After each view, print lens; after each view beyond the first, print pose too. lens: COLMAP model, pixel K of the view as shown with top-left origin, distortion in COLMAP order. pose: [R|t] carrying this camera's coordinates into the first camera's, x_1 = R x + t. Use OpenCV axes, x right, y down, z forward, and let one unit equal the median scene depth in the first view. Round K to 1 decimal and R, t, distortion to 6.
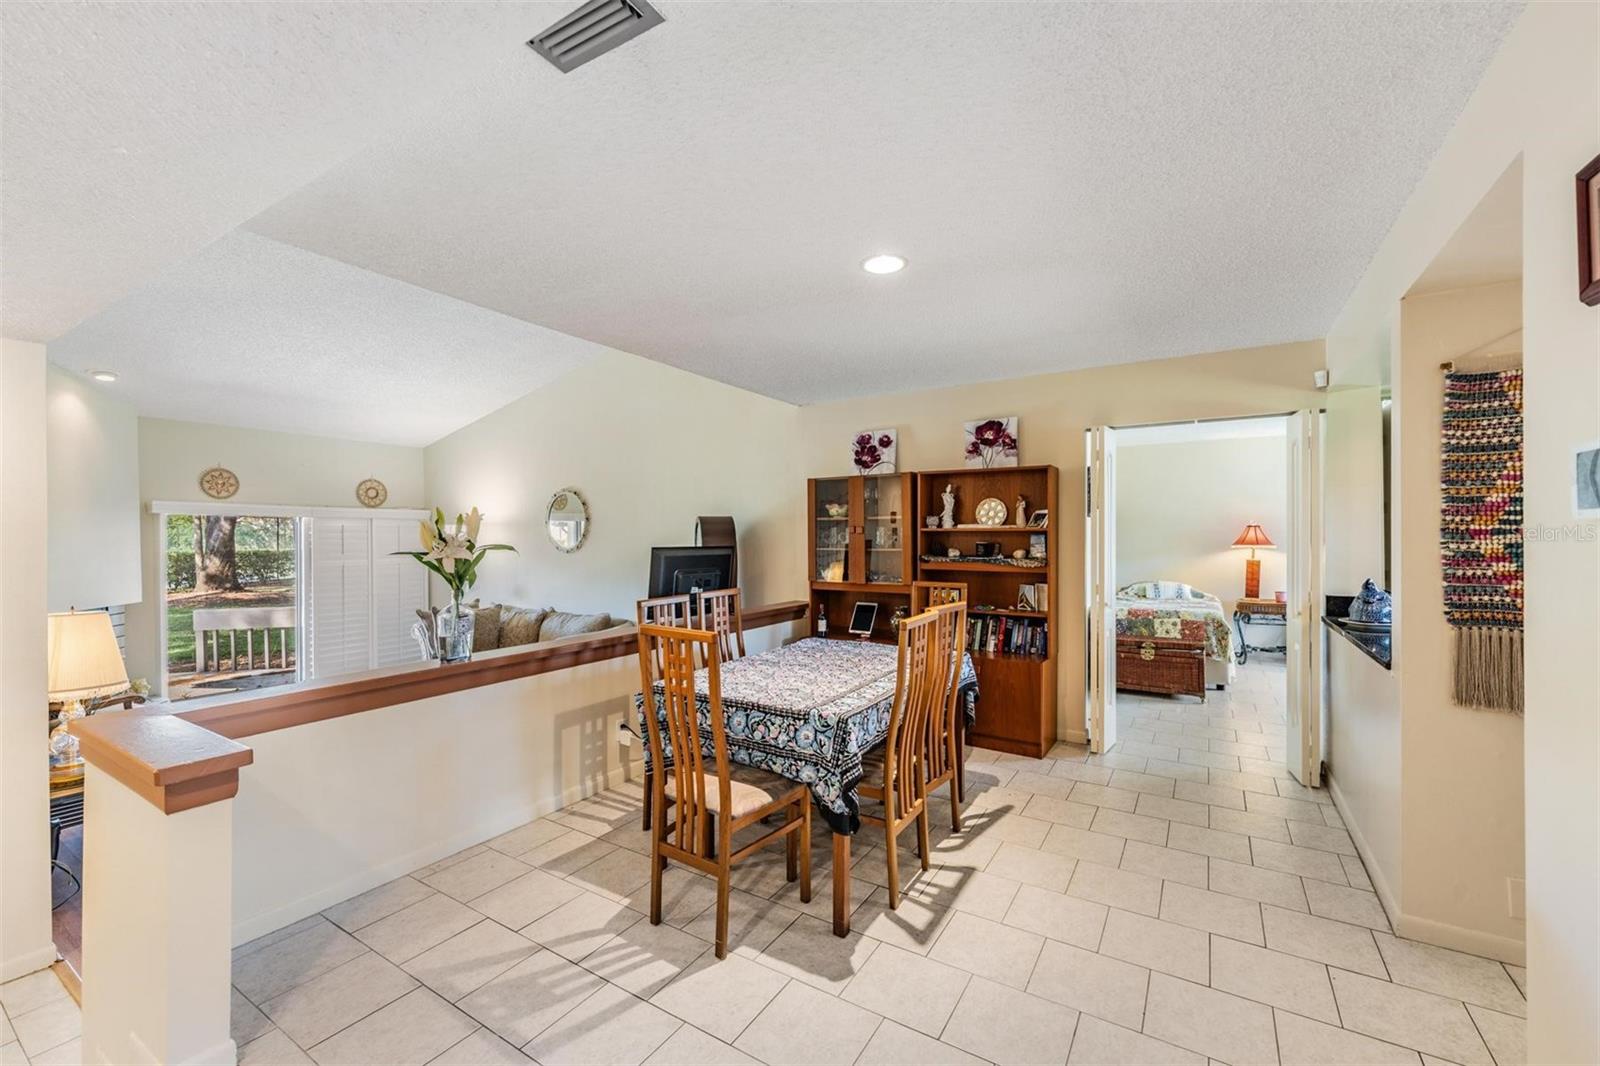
lens RADIAL K [[650.2, 0, 805.6], [0, 650.2, 534.2], [0, 0, 1]] dist [-0.001853, -0.000130]
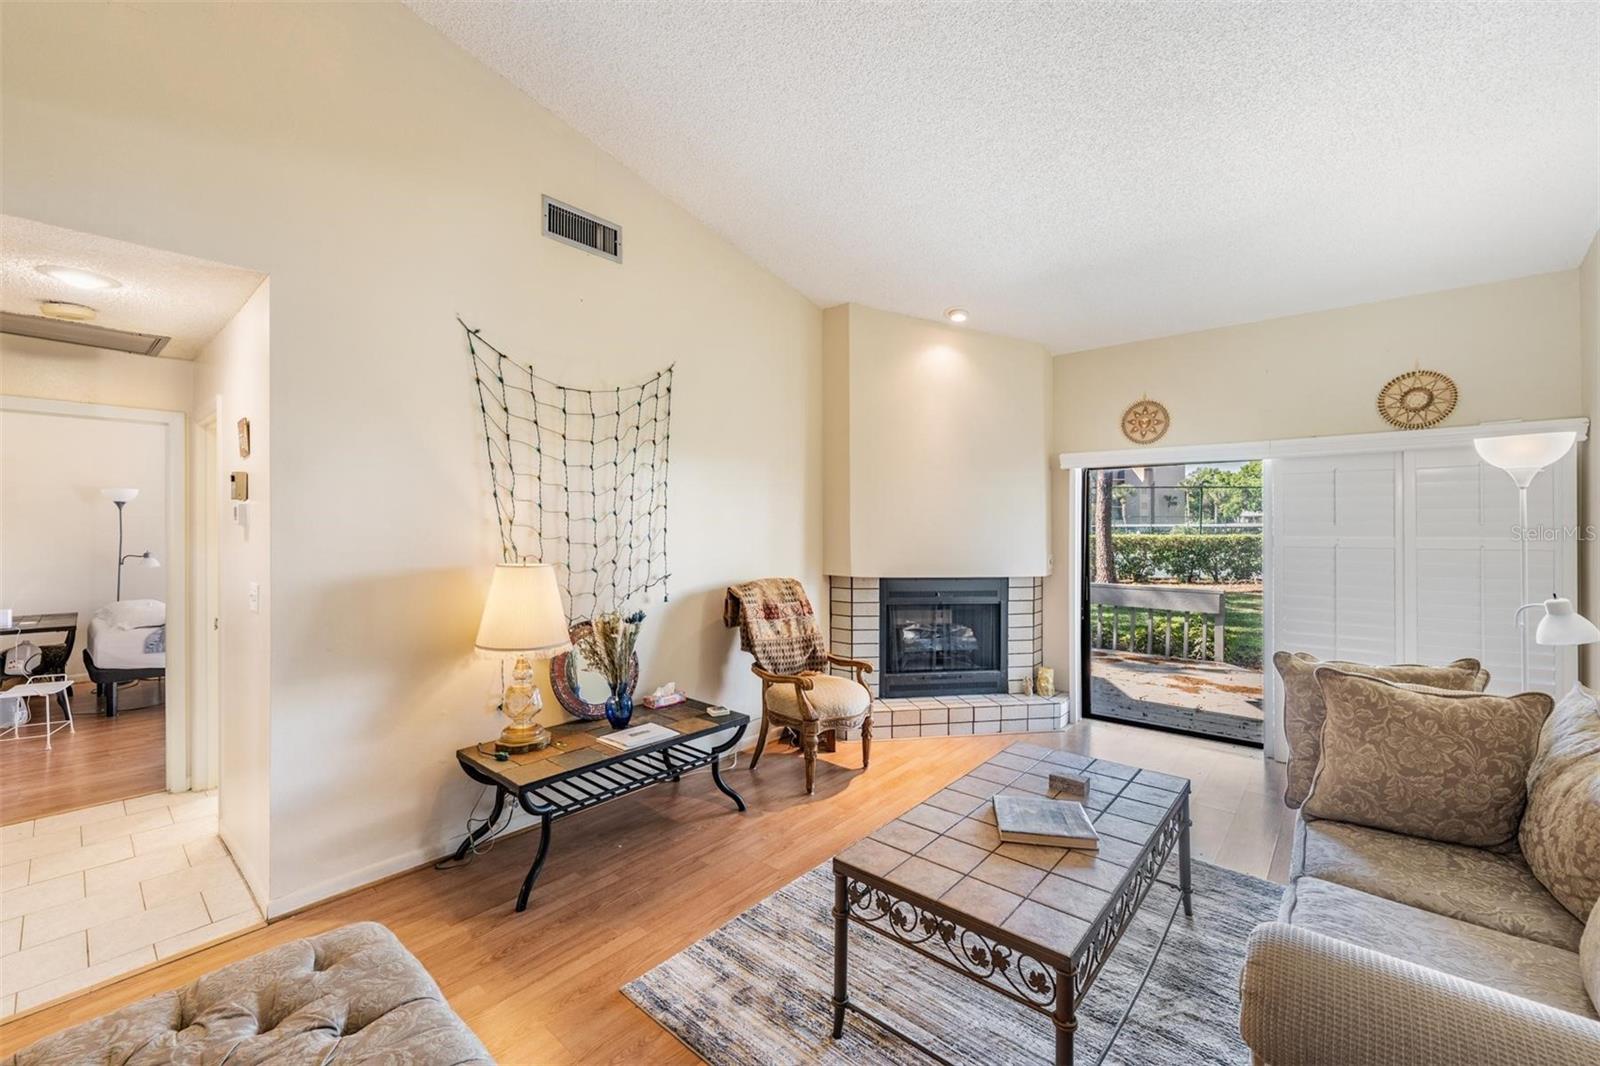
lens RADIAL K [[650.2, 0, 802.2], [0, 650.2, 528.5], [0, 0, 1]] dist [-0.001853, -0.000130]
pose [[-0.157641, -0.000078, -0.987496, -0.144985], [0.004353, 0.999990, -0.000774, 0.036605], [0.987487, -0.004421, -0.157639, 0.745726]]
